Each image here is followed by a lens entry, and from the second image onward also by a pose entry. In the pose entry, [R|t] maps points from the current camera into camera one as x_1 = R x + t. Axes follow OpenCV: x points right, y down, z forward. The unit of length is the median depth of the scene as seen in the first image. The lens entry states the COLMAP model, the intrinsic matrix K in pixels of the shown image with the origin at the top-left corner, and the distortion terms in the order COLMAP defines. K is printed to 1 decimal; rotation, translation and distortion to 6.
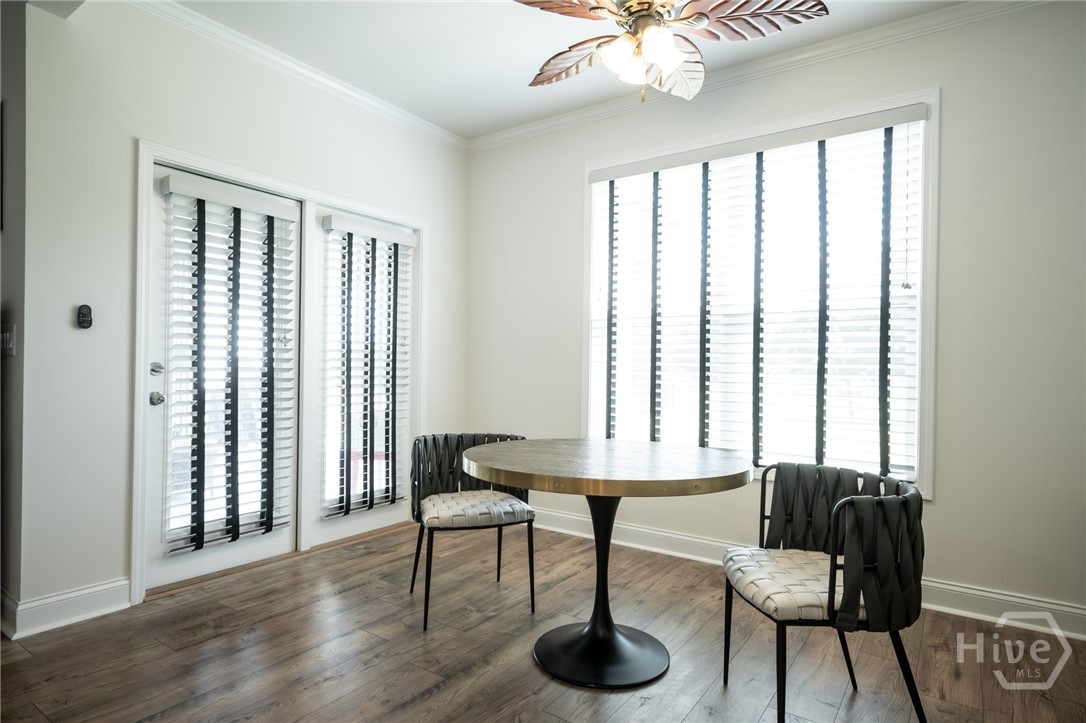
lens RADIAL K [[592.5, 0, 542.5], [0, 592.5, 365.2], [0, 0, 1]] dist [0.002244, -0.002317]
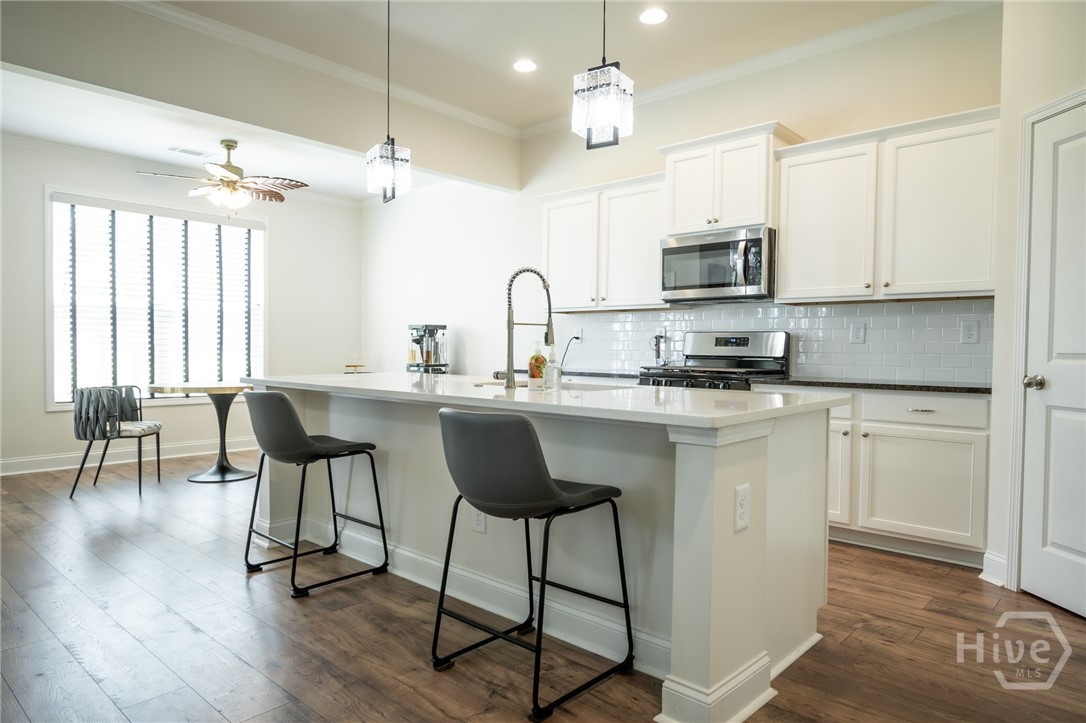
lens RADIAL K [[664.4, 0, 545.1], [0, 664.4, 364.7], [0, 0, 1]] dist [0.000919, -0.001534]
pose [[0.118598, -0.040047, 0.992134, -1.674767], [-0.009603, 0.999093, 0.041475, -0.022680], [-0.992896, -0.014447, 0.118106, -0.343655]]
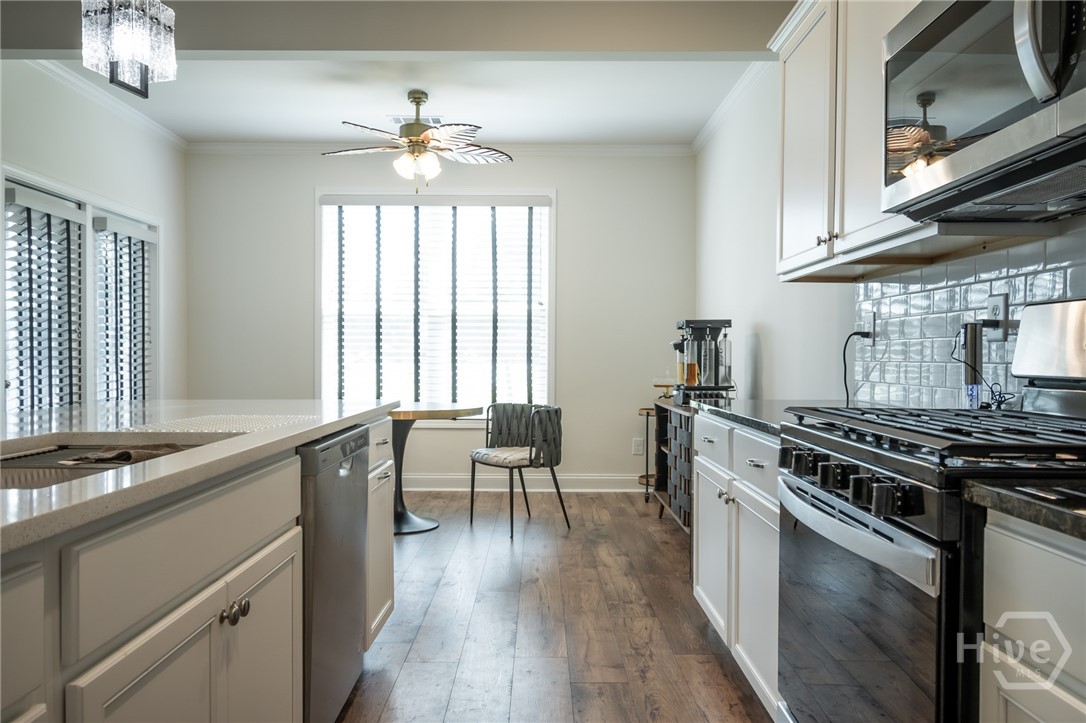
lens RADIAL K [[782.3, 0, 542.0], [0, 782.3, 360.6], [0, 0, 1]] dist [0.006807, 0.002388]
pose [[0.814955, -0.013993, 0.579356, -0.657157], [0.006216, 0.999862, 0.015406, -0.005673], [-0.579492, -0.008954, 0.814929, -0.795811]]
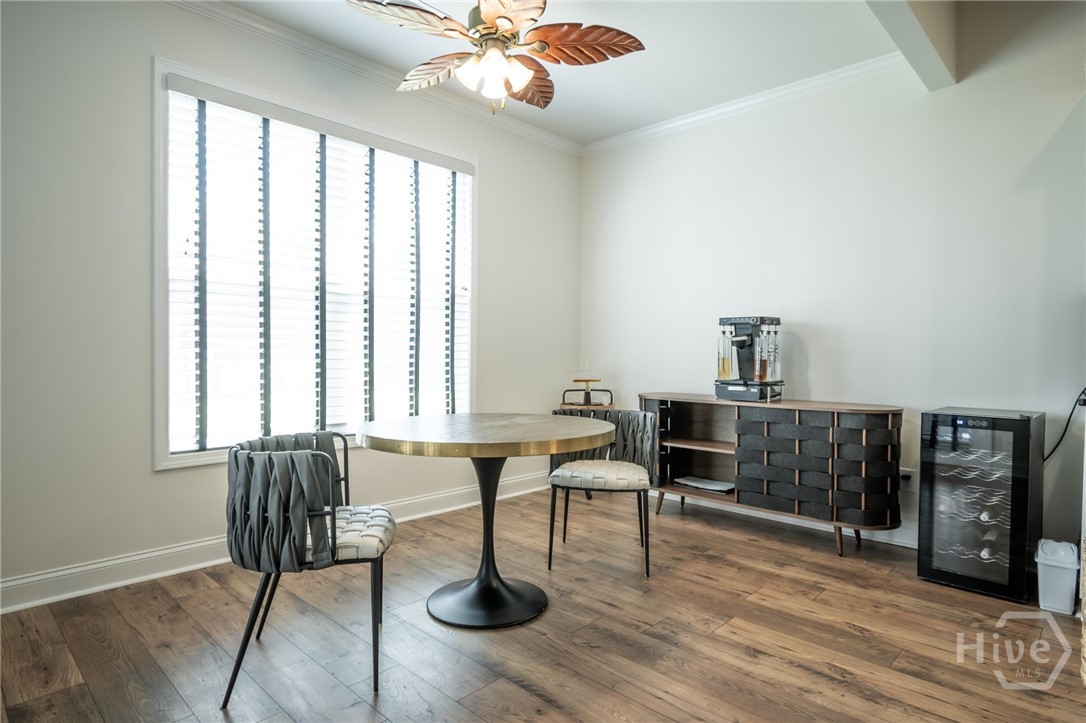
lens RADIAL K [[592.5, 0, 546.2], [0, 592.5, 364.5], [0, 0, 1]] dist [0.002244, -0.002317]
pose [[0.148577, -0.035116, 0.988277, -0.766648], [-0.009896, 0.999266, 0.036994, -0.003716], [-0.988851, -0.015277, 0.148121, 0.573554]]
